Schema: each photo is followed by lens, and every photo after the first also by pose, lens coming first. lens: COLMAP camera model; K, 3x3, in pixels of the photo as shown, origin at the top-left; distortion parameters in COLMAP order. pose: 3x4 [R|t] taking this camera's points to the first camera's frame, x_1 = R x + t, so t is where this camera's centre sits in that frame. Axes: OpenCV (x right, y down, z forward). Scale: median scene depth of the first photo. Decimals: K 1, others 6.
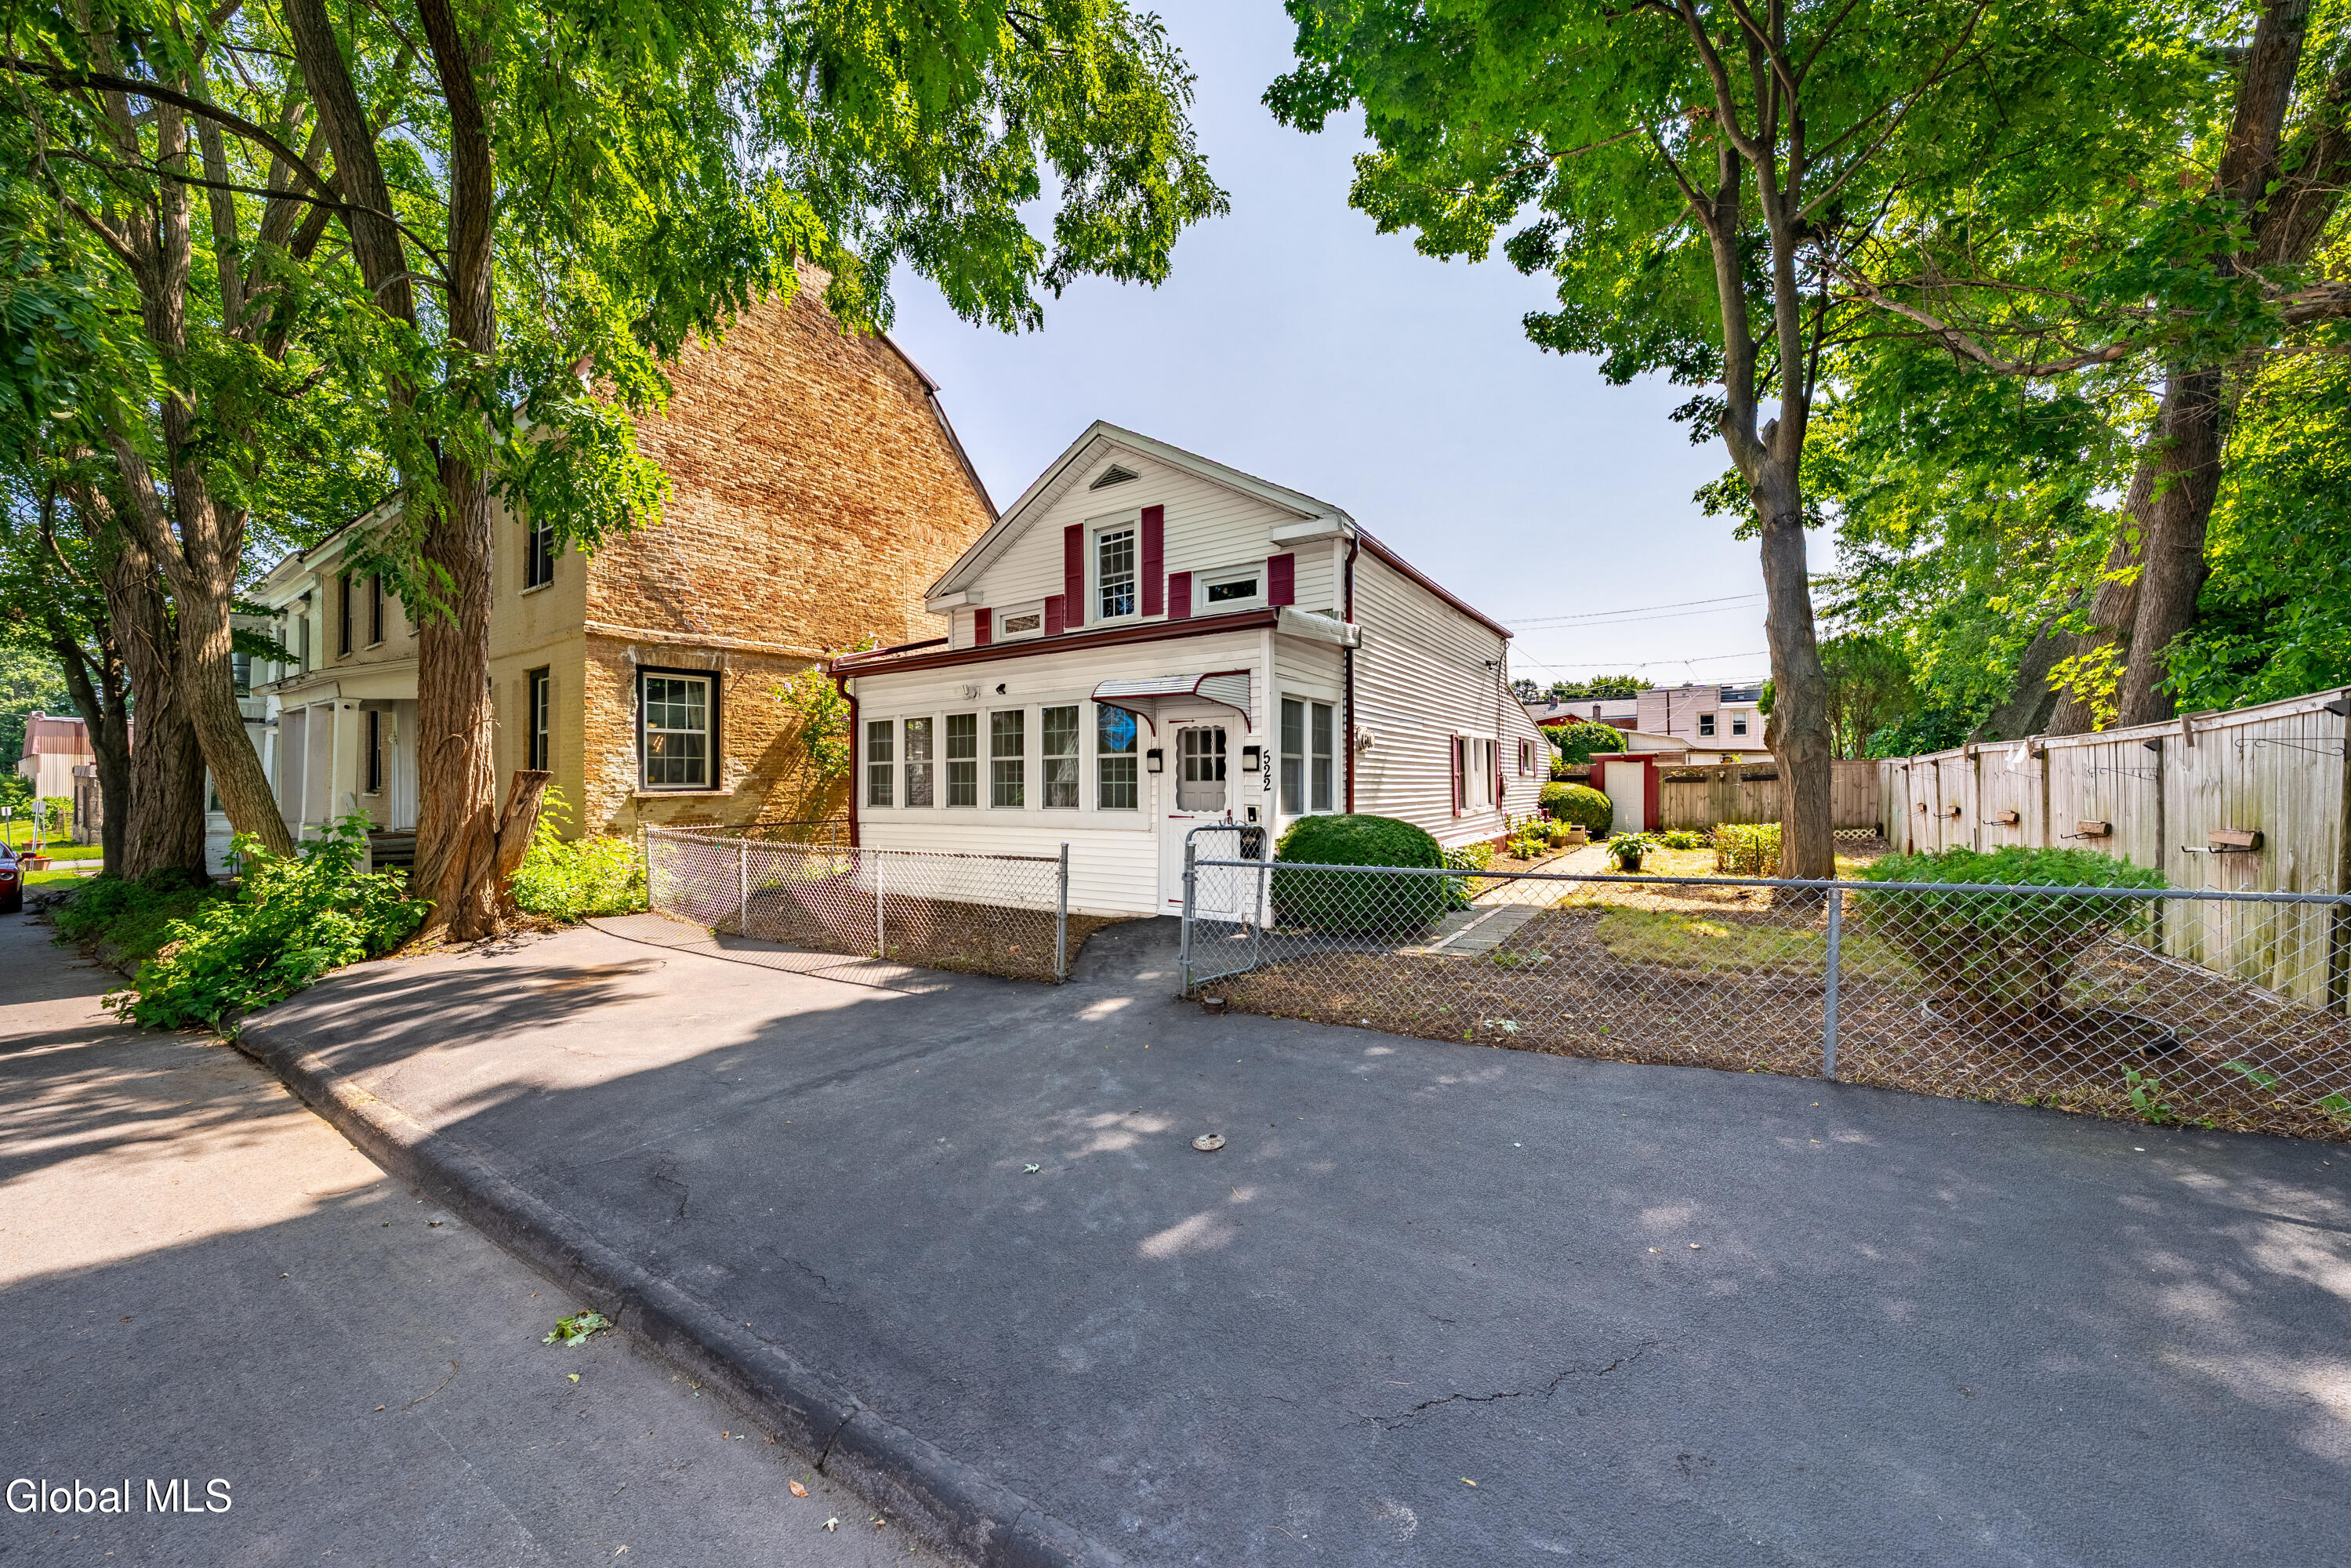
lens RADIAL K [[823.4, 0, 1179.9], [0, 823.4, 773.5], [0, 0, 1]] dist [-0.002315, -0.000033]
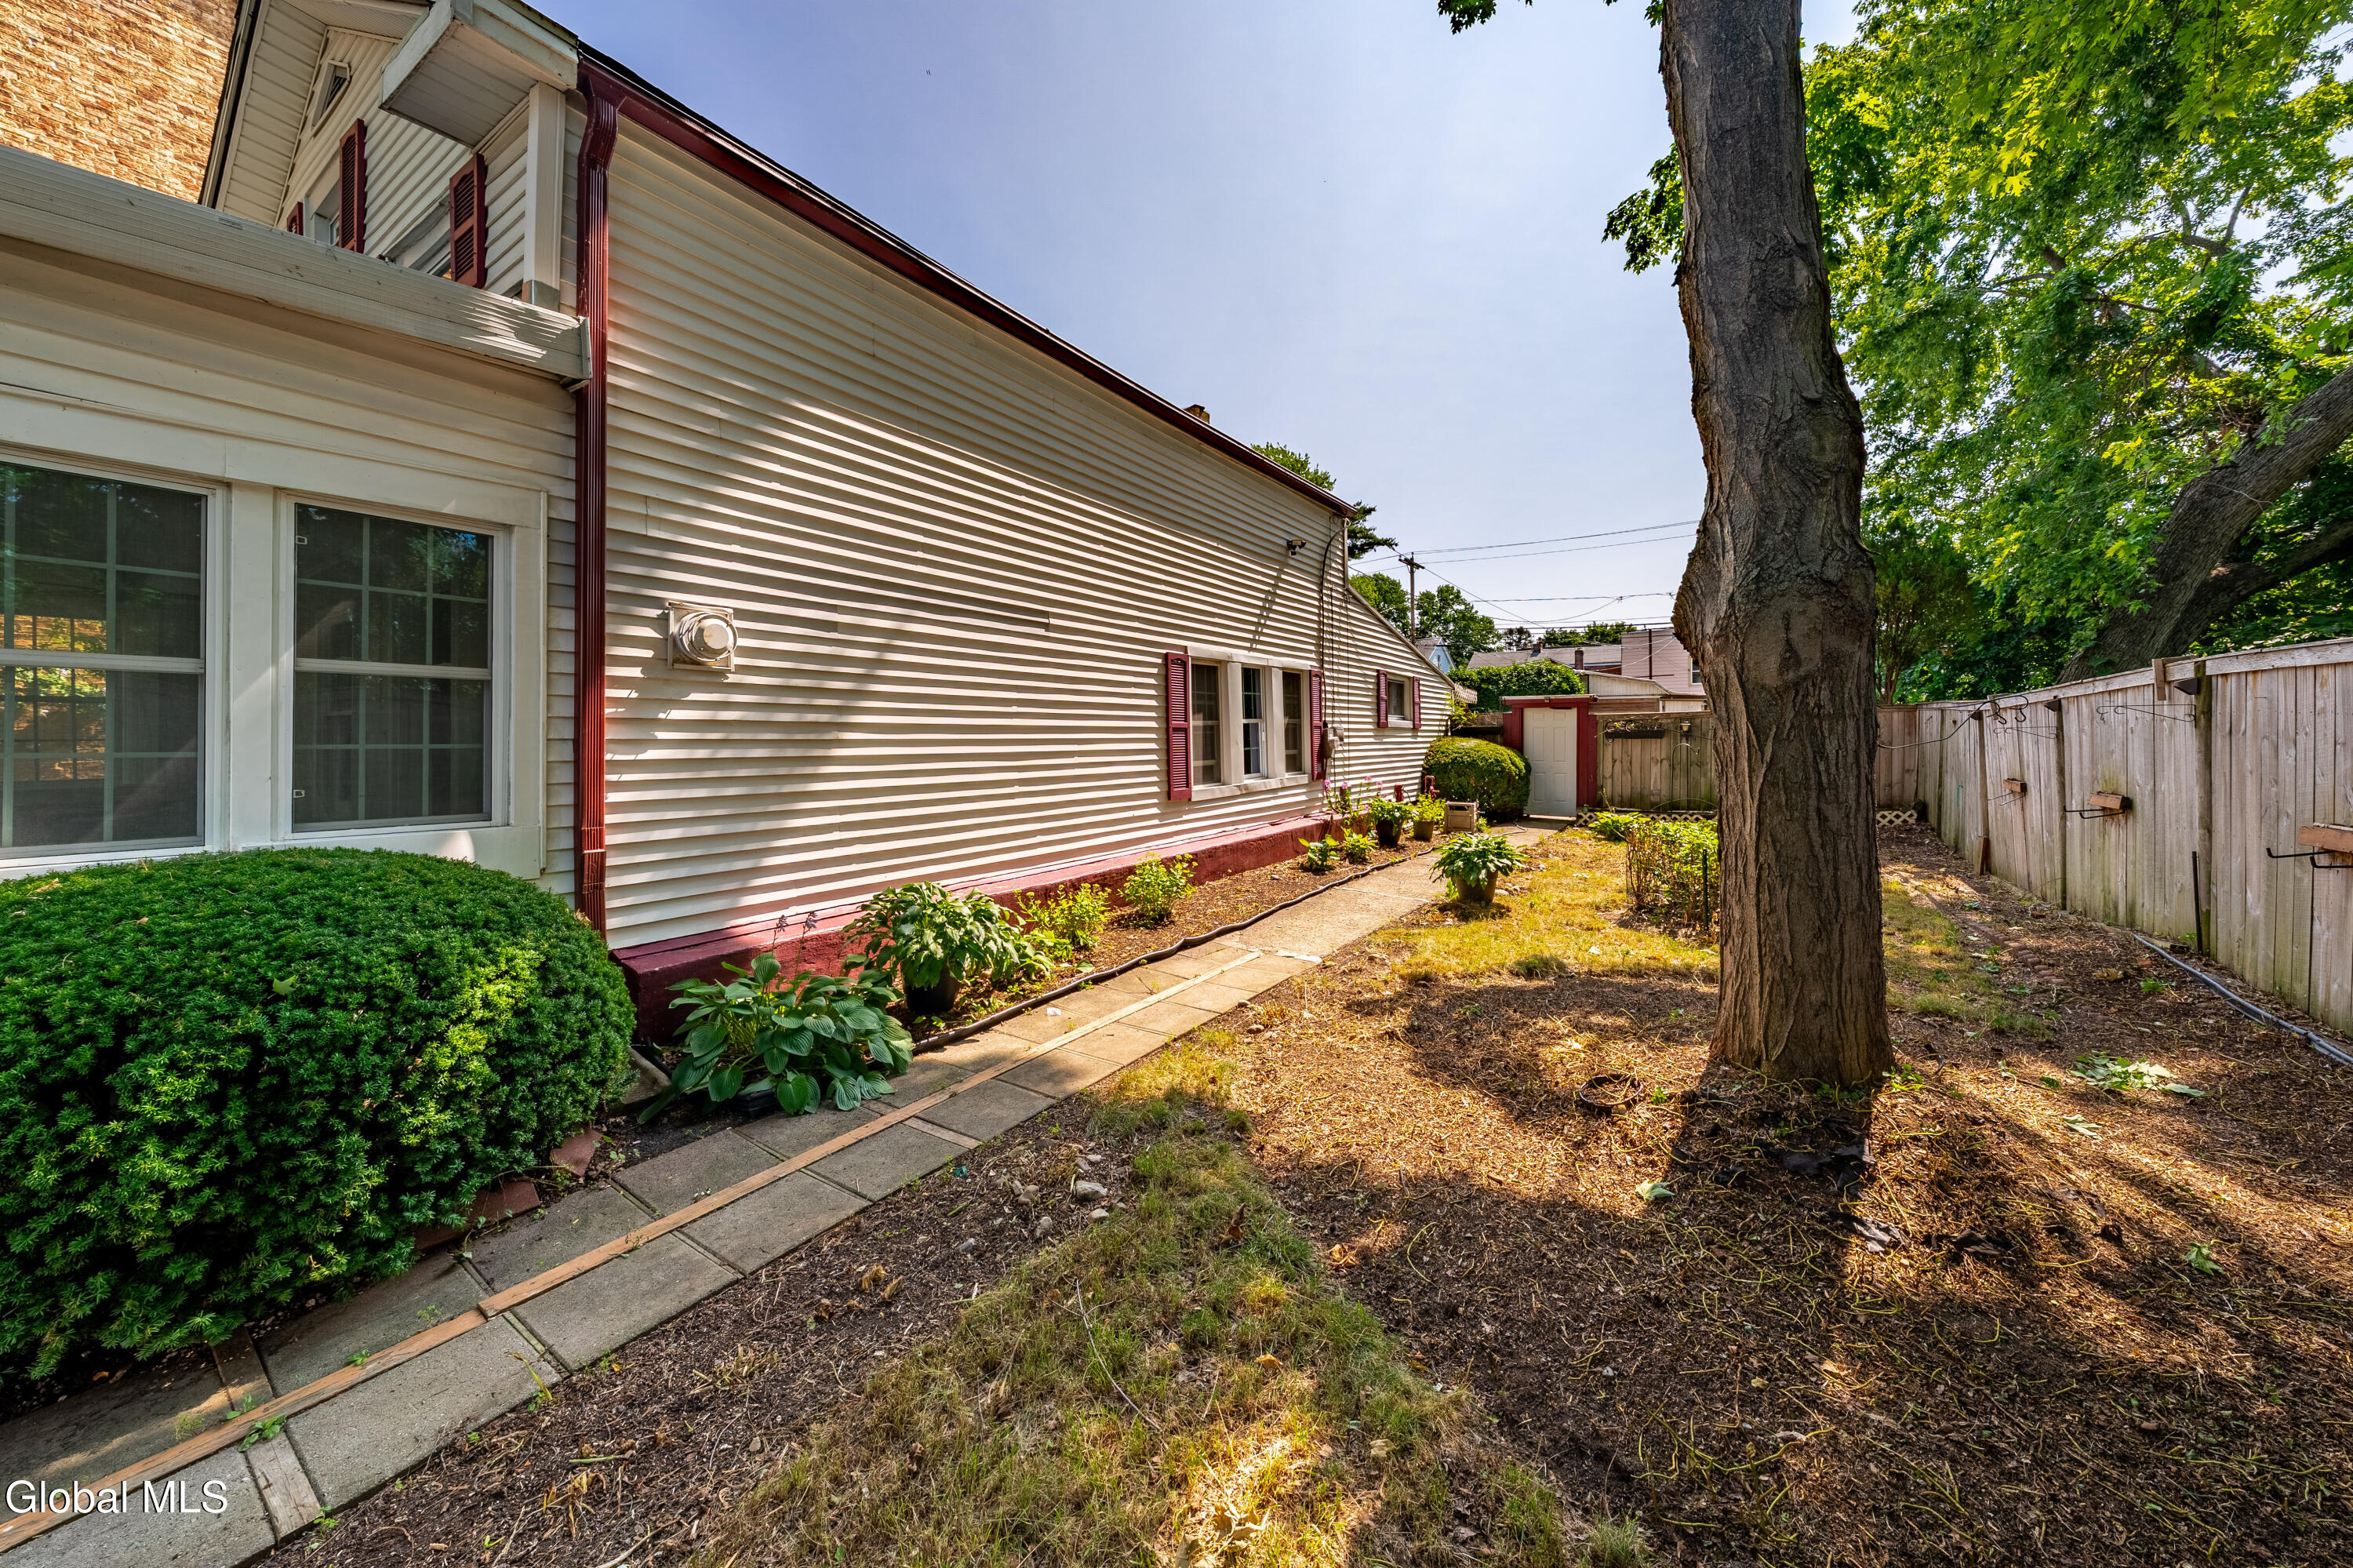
lens RADIAL K [[824.1, 0, 1173.7], [0, 824.1, 729.1], [0, 0, 1]] dist [-0.002315, -0.000033]
pose [[0.999957, 0.003032, -0.008791, 0.571618], [-0.002986, 0.999981, 0.005317, 0.001946], [0.008807, -0.005291, 0.999947, 0.743062]]
